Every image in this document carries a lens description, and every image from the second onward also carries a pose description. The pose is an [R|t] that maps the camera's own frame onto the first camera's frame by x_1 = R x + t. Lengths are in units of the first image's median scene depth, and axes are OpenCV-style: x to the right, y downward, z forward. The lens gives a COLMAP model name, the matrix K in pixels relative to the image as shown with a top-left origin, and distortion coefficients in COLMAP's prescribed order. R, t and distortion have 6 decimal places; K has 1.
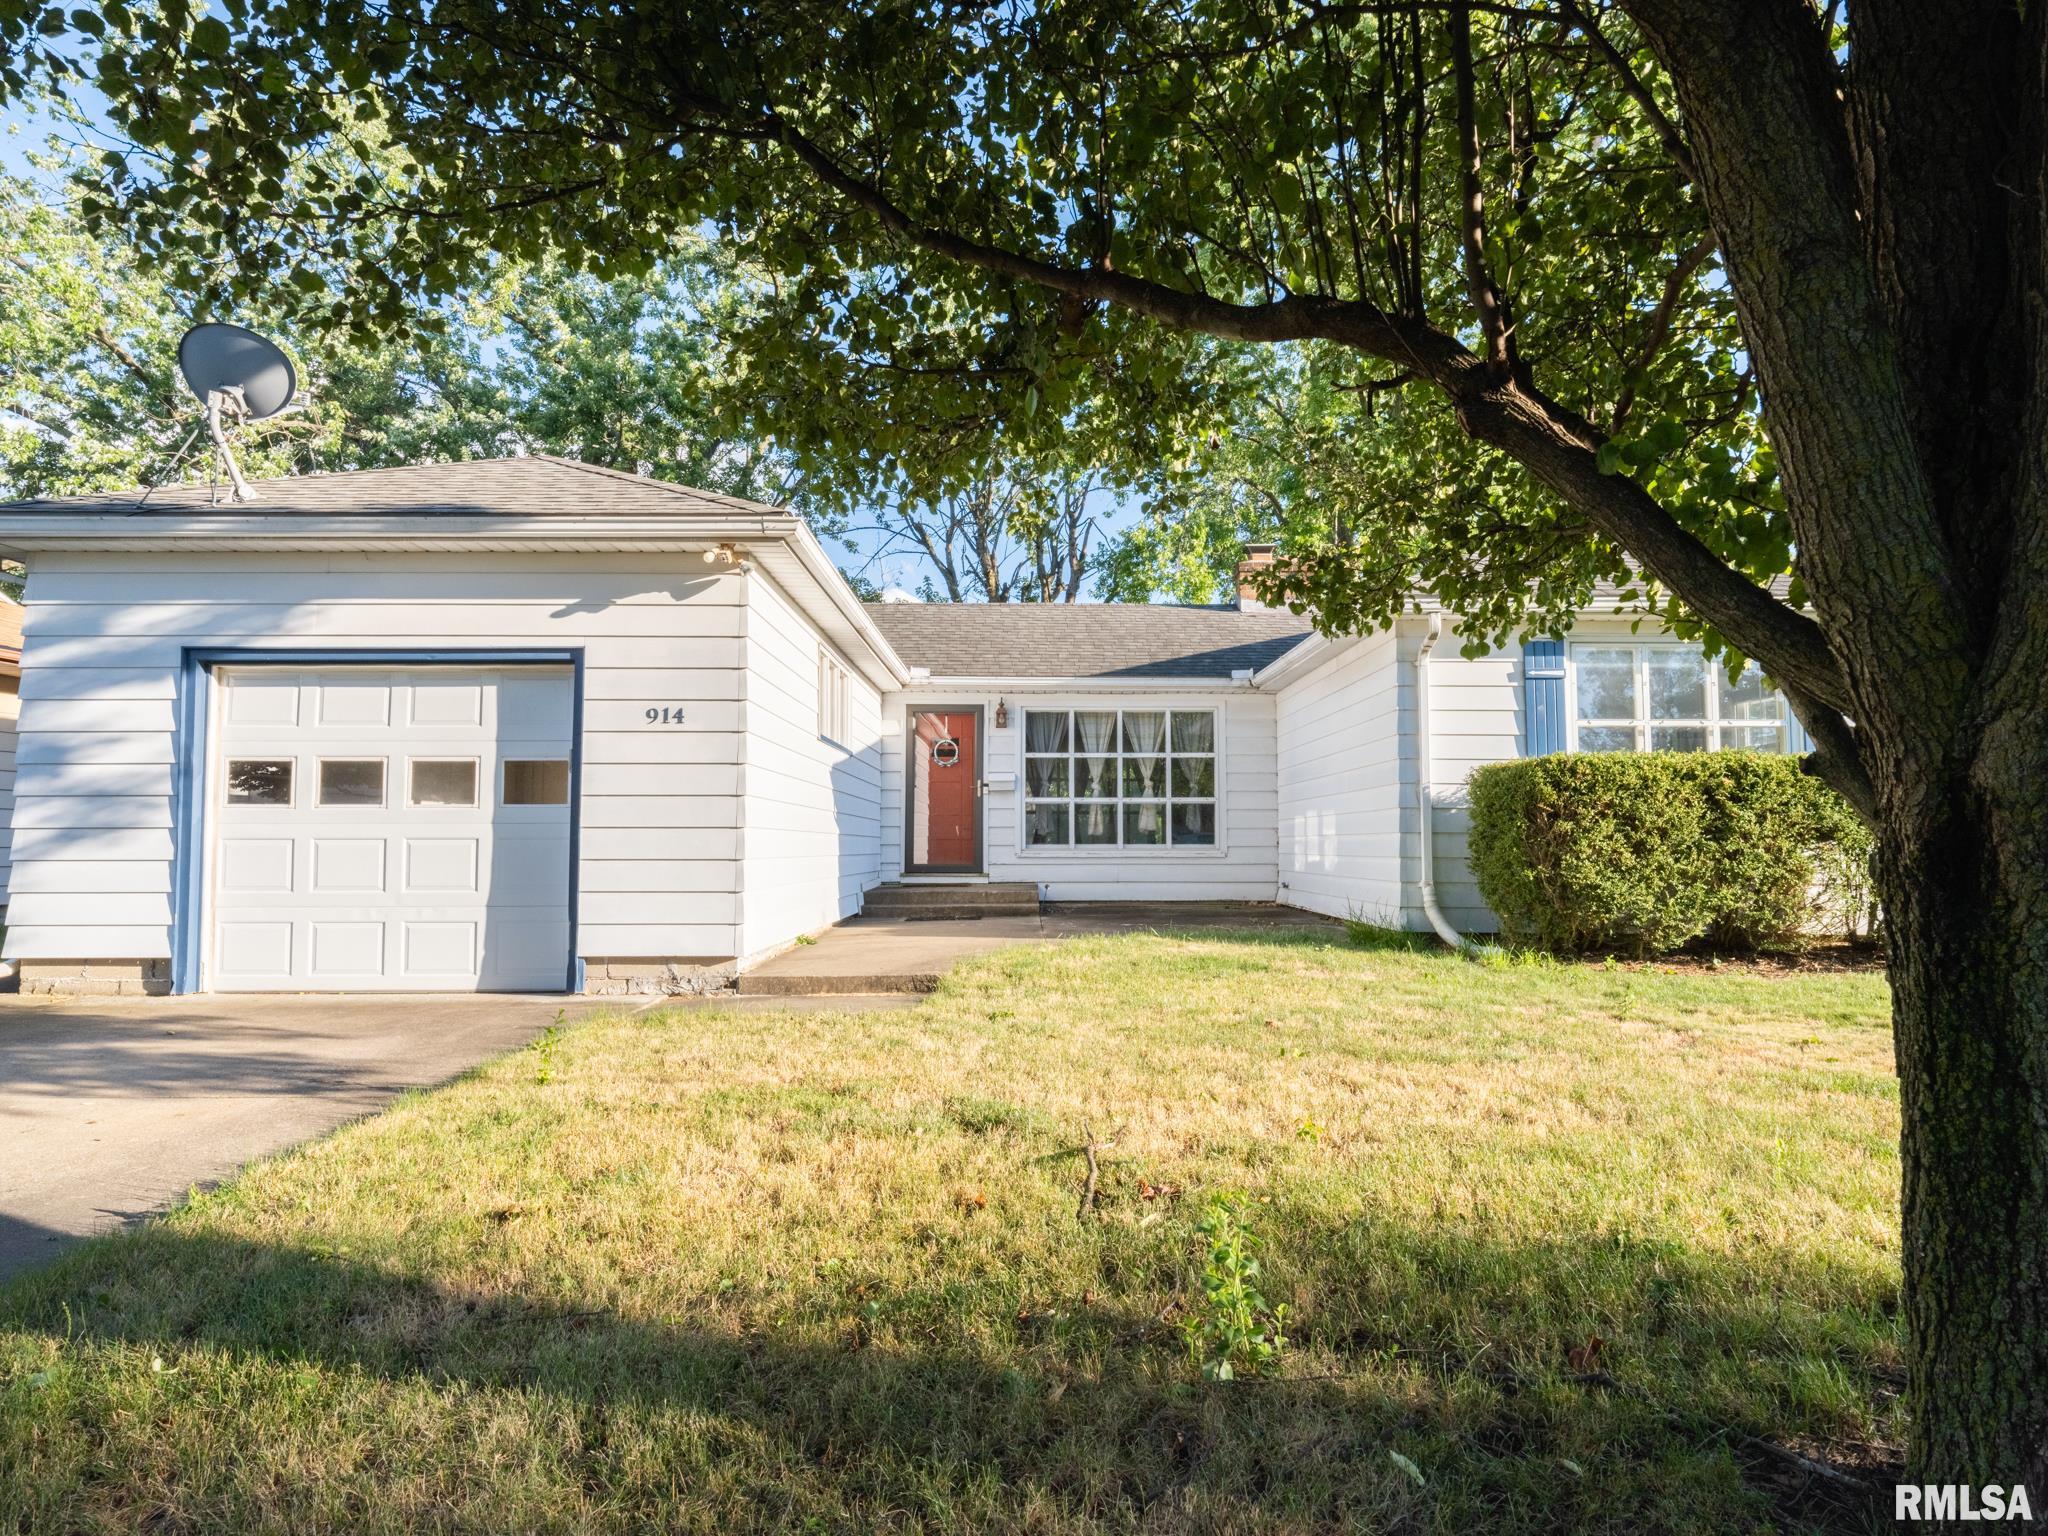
lens RADIAL K [[1106.1, 0, 1020.4], [0, 1106.1, 775.9], [0, 0, 1]] dist [0.012350, -0.008926]
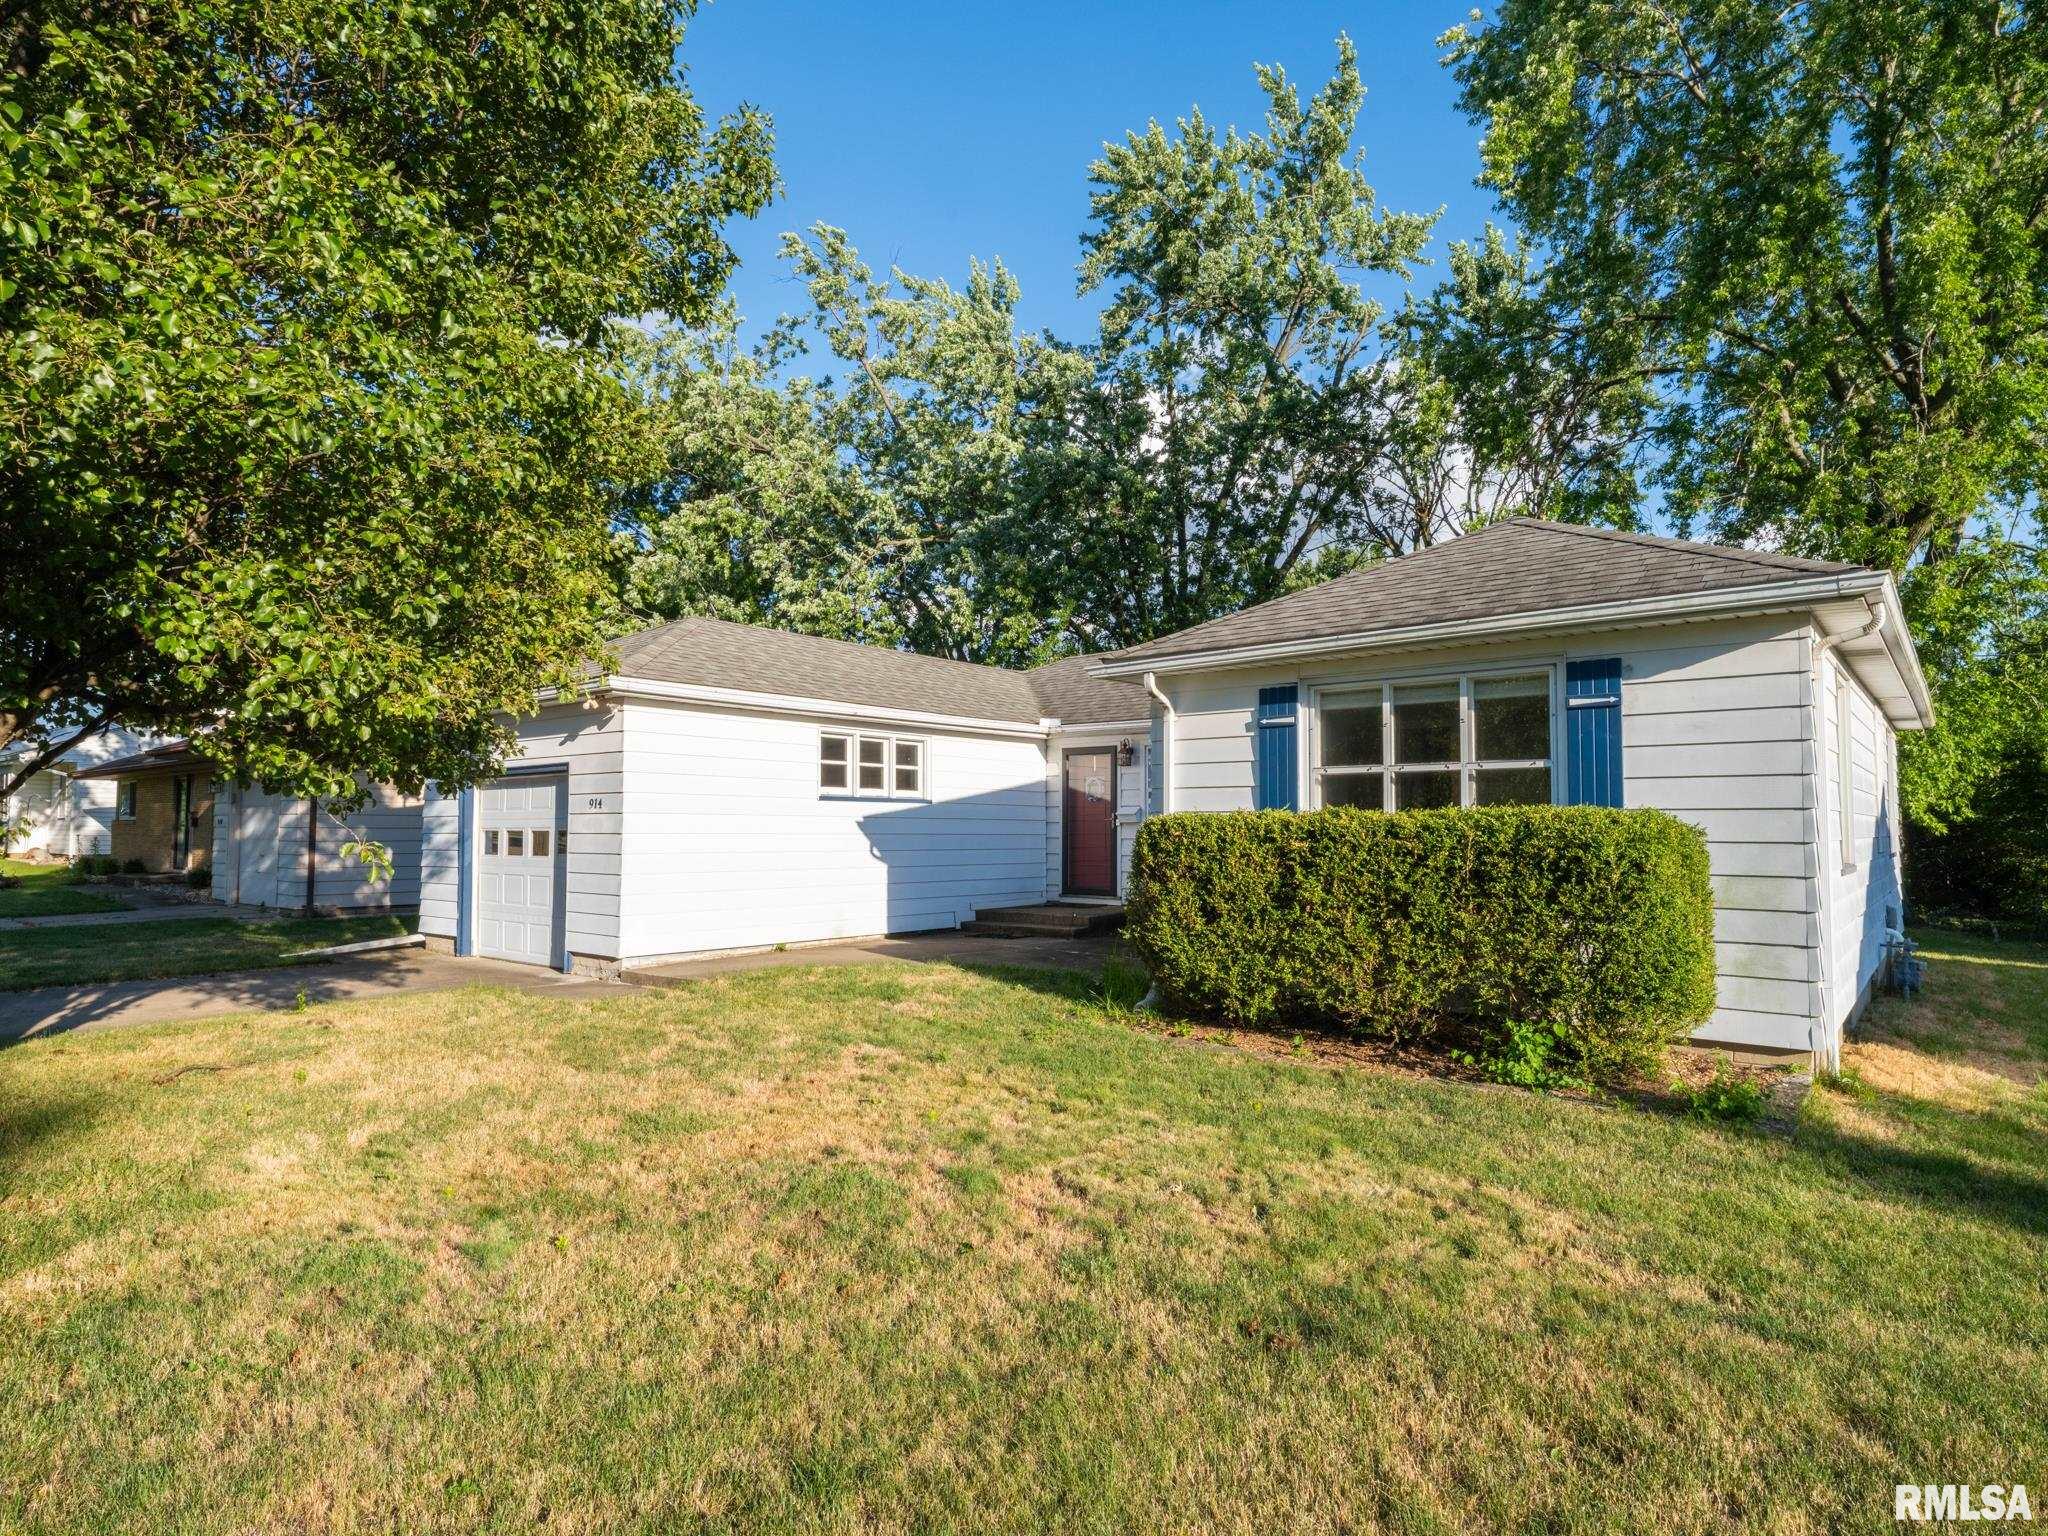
lens RADIAL K [[1134.8, 0, 1024.0], [0, 1134.8, 768.0], [0, 0, 1]] dist [0.001730, 0.000288]
pose [[0.763352, -0.035294, -0.645018, 1.083649], [0.038534, 0.999216, -0.009073, -0.060007], [0.644833, -0.017929, 0.764113, 0.131419]]
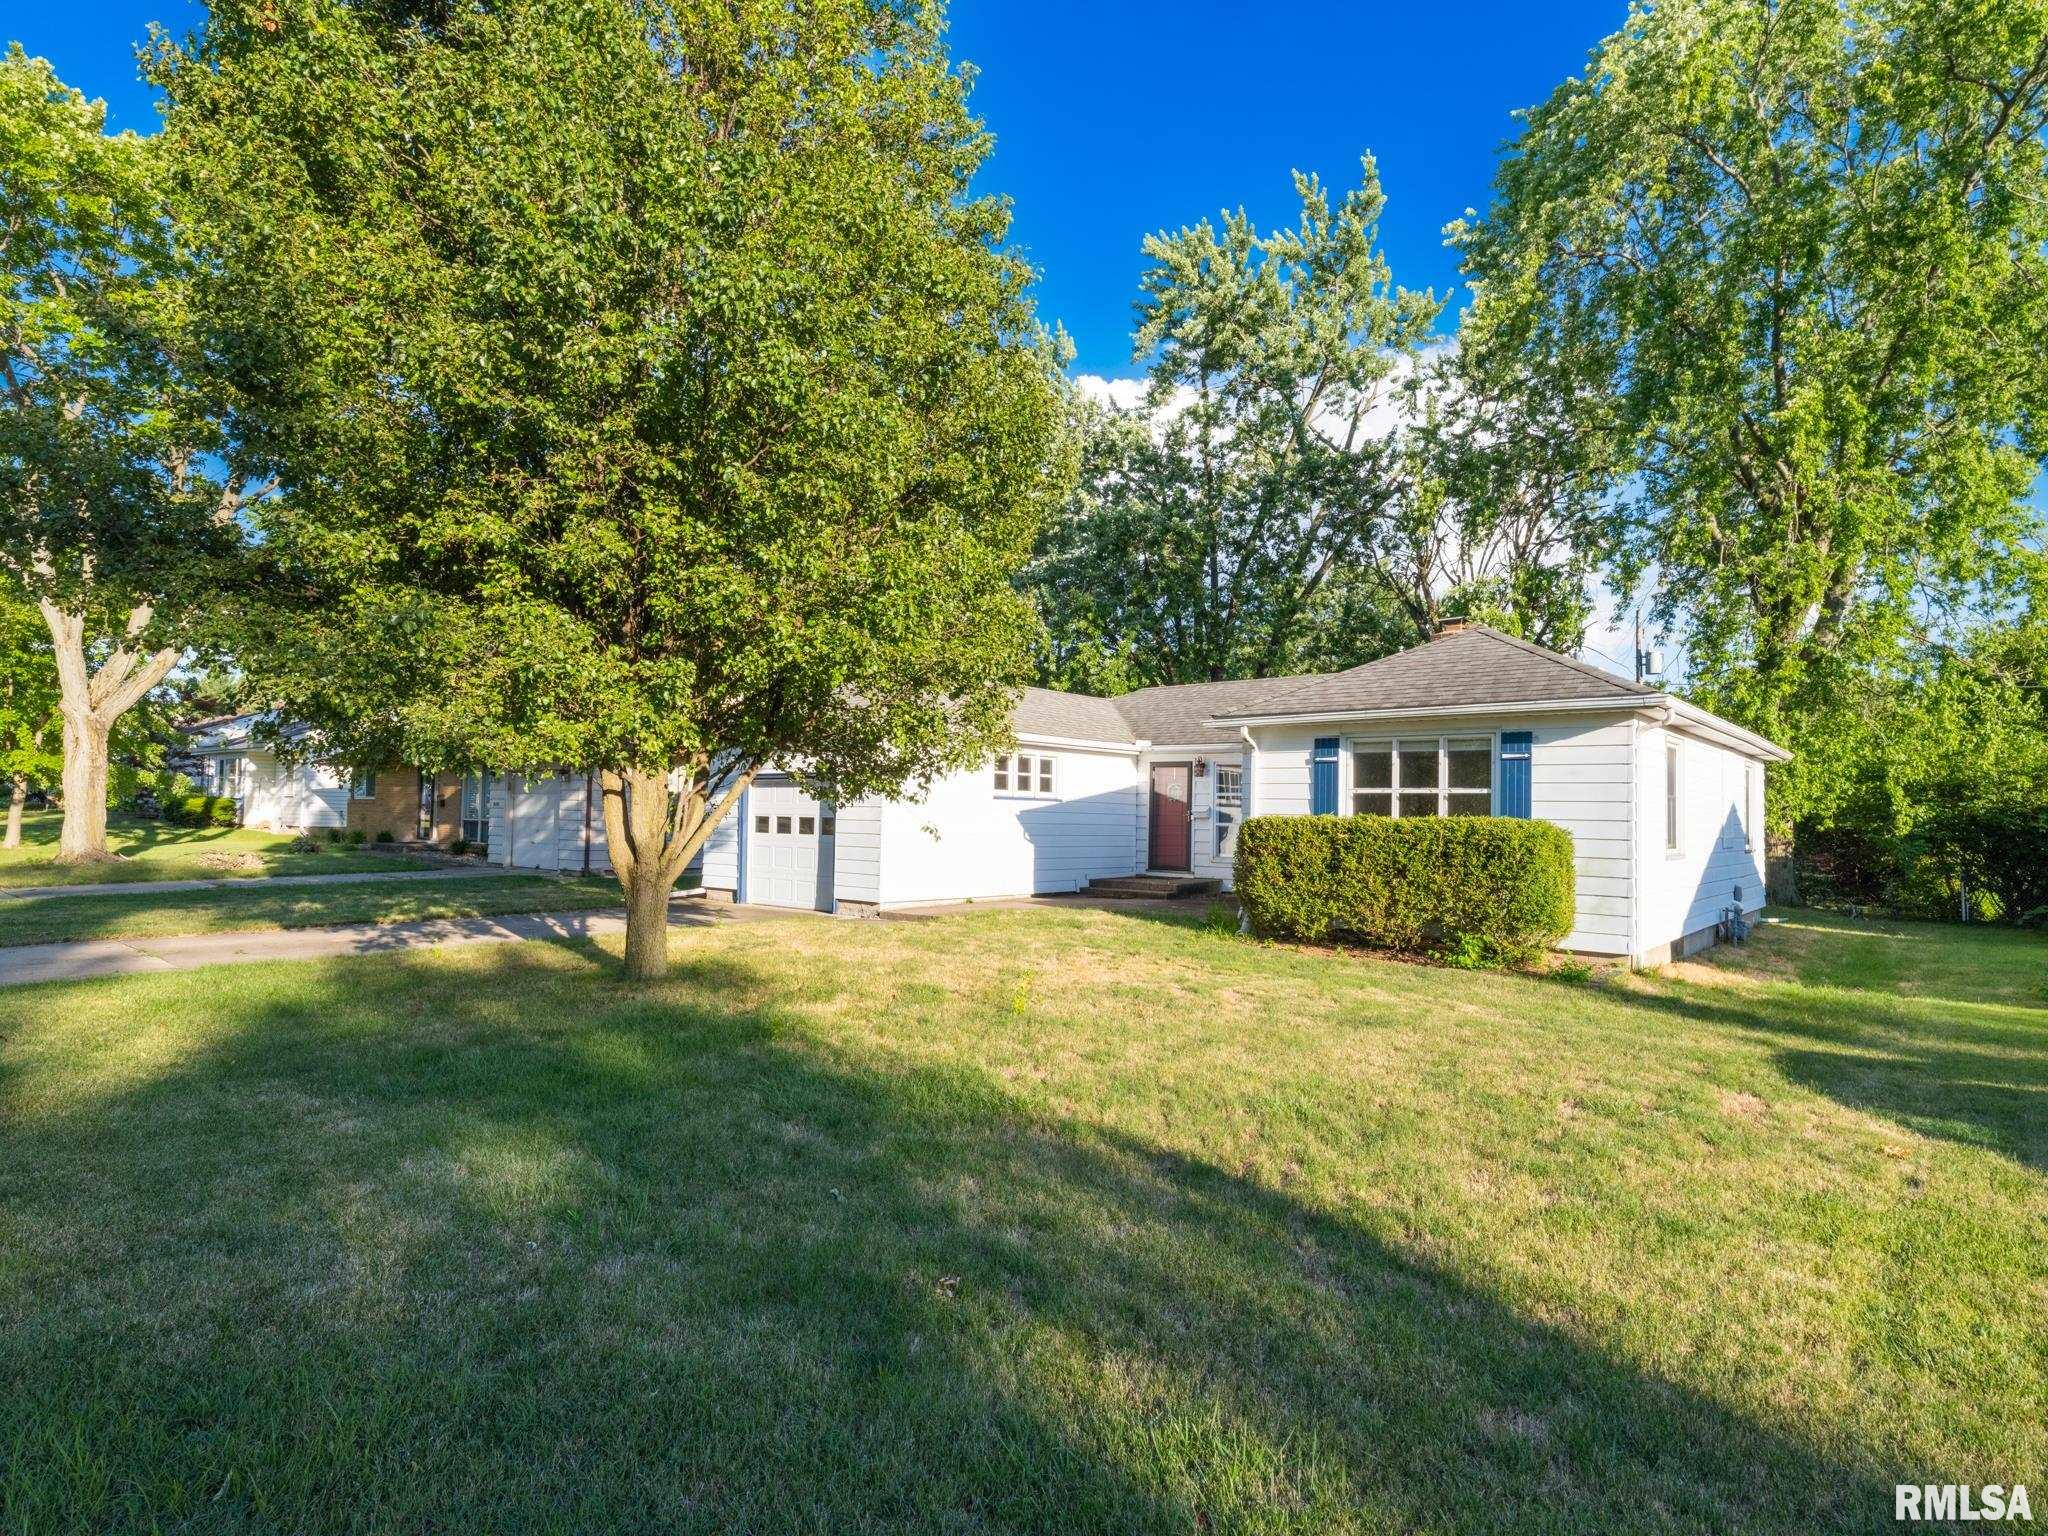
lens RADIAL K [[1106.1, 0, 1020.4], [0, 1106.1, 775.9], [0, 0, 1]] dist [0.012350, -0.008926]
pose [[0.758889, -0.011147, -0.651124, 1.333968], [0.021418, 0.999740, 0.007848, -0.105050], [0.650867, -0.019902, 0.758931, -0.512351]]
